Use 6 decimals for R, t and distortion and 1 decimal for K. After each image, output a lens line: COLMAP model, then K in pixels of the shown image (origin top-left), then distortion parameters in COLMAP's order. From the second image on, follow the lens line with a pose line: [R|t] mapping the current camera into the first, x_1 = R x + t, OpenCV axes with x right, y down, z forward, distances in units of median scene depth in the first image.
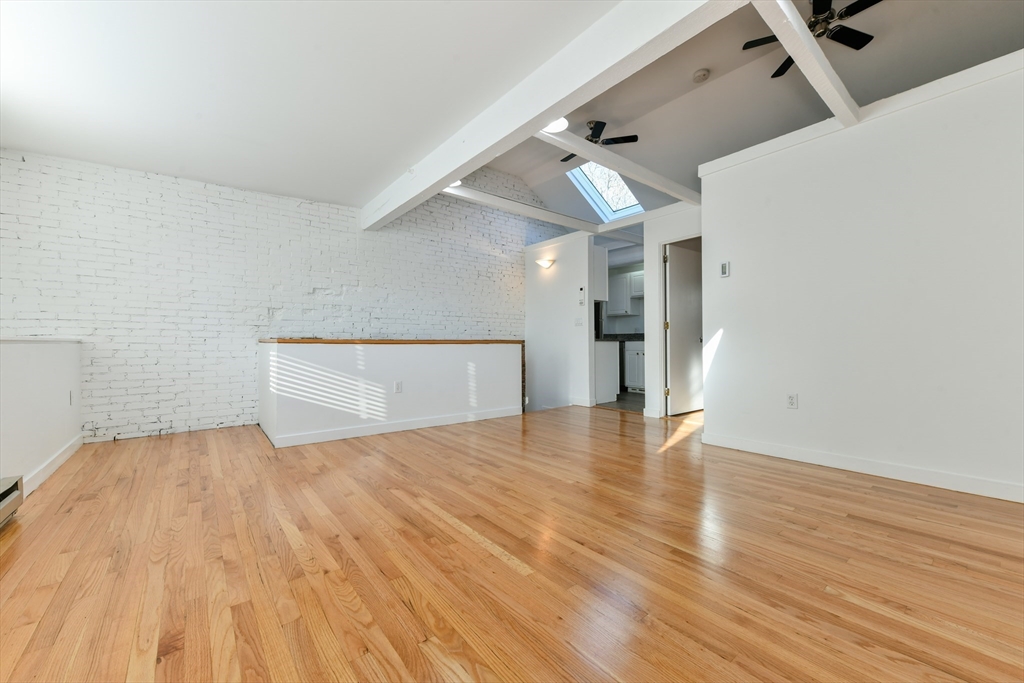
lens RADIAL K [[401.1, 0, 513.0], [0, 401.1, 344.3], [0, 0, 1]] dist [0.006954, -0.000089]
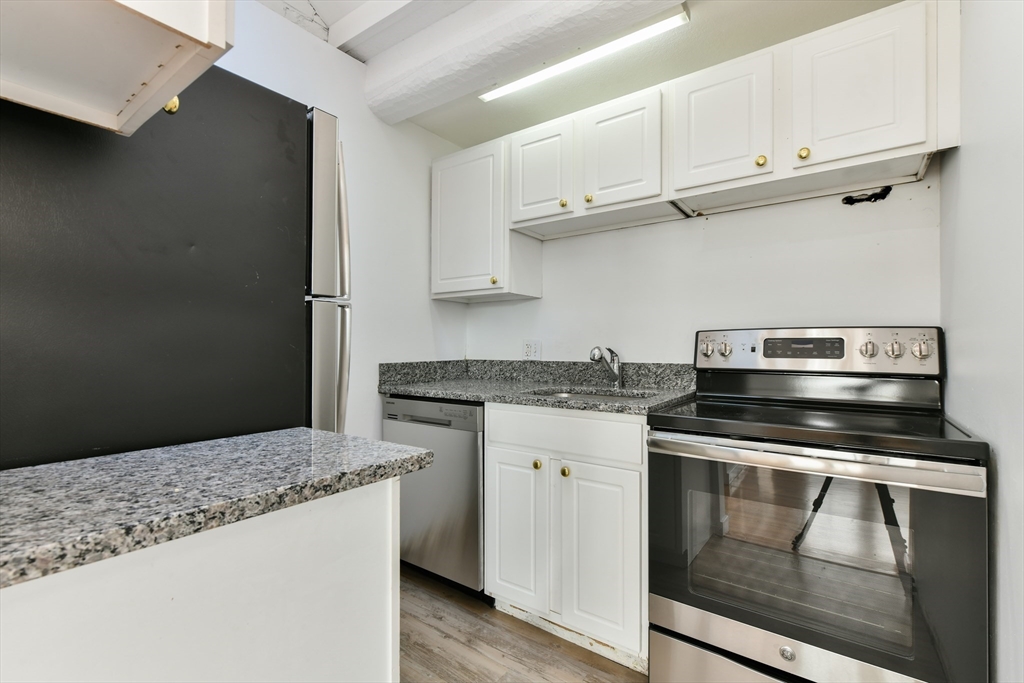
lens RADIAL K [[456.7, 0, 514.7], [0, 456.7, 344.9], [0, 0, 1]] dist [0.000520, 0.000143]
pose [[0.965063, 0.006140, 0.261945, 0.420597], [-0.004447, 0.999965, -0.007057, -0.072706], [-0.261979, 0.005646, 0.965057, 1.373883]]
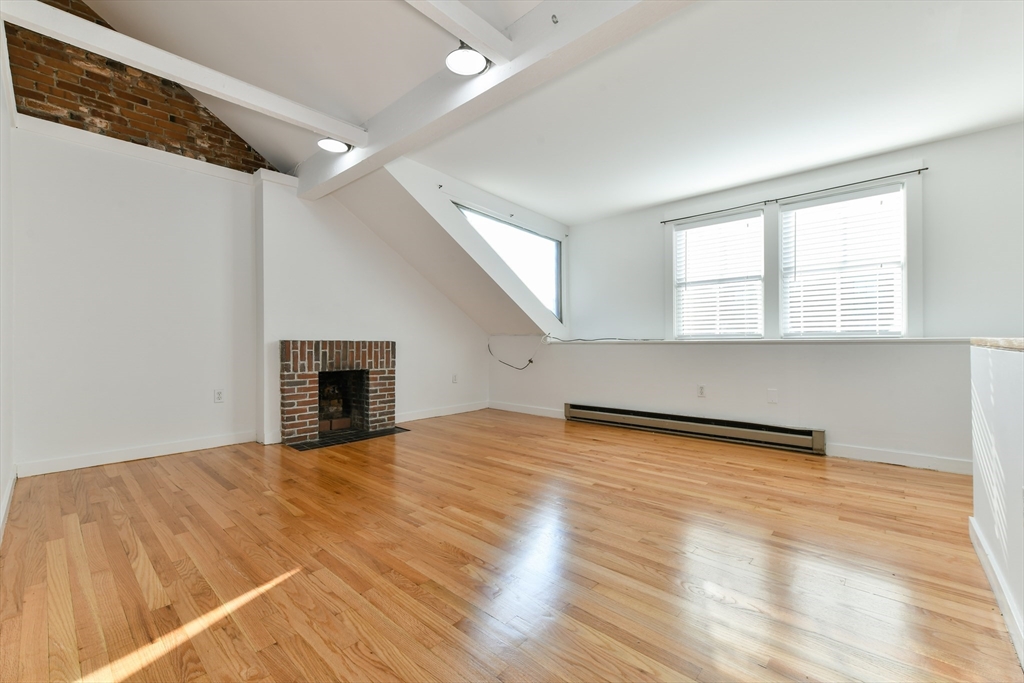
lens RADIAL K [[424.5, 0, 512.9], [0, 424.5, 340.2], [0, 0, 1]] dist [0.000805, -0.000270]
pose [[-0.987120, 0.004812, -0.159910, 0.106442], [0.005542, 0.999976, -0.004116, -0.010674], [0.159886, -0.004949, -0.987123, 1.317023]]
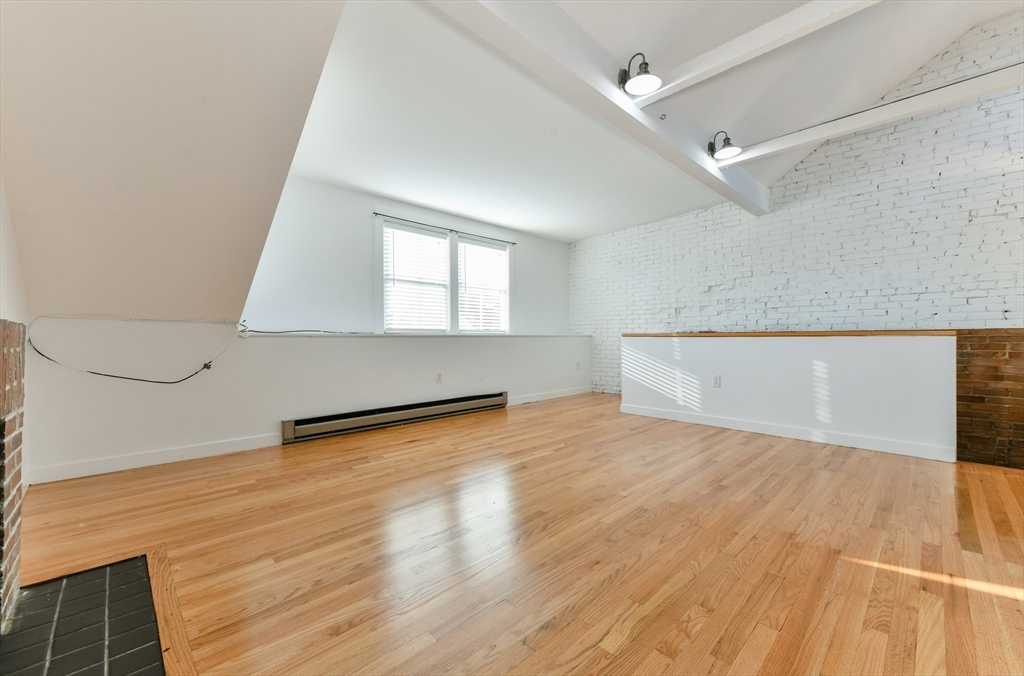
lens RADIAL K [[408.4, 0, 534.7], [0, 408.4, 337.8], [0, 0, 1]] dist [-0.001781, 0.000291]
pose [[0.118821, -0.000152, -0.992916, 0.688528], [0.003697, 0.999993, 0.000289, 0.000103], [0.992909, -0.003706, 0.118820, 0.478554]]
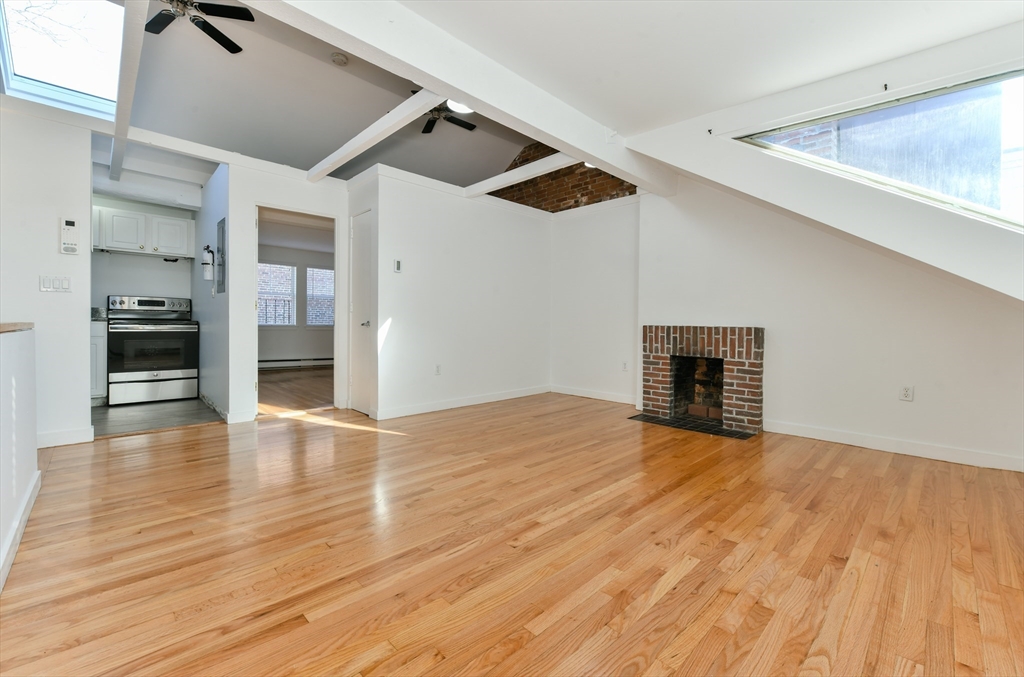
lens RADIAL K [[424.5, 0, 526.8], [0, 424.5, 327.9], [0, 0, 1]] dist [0.000805, -0.000270]
pose [[-0.114693, -0.004644, 0.993390, -0.674060], [-0.009513, 0.999948, 0.003576, -0.011523], [-0.993355, -0.009040, -0.114732, 0.695387]]
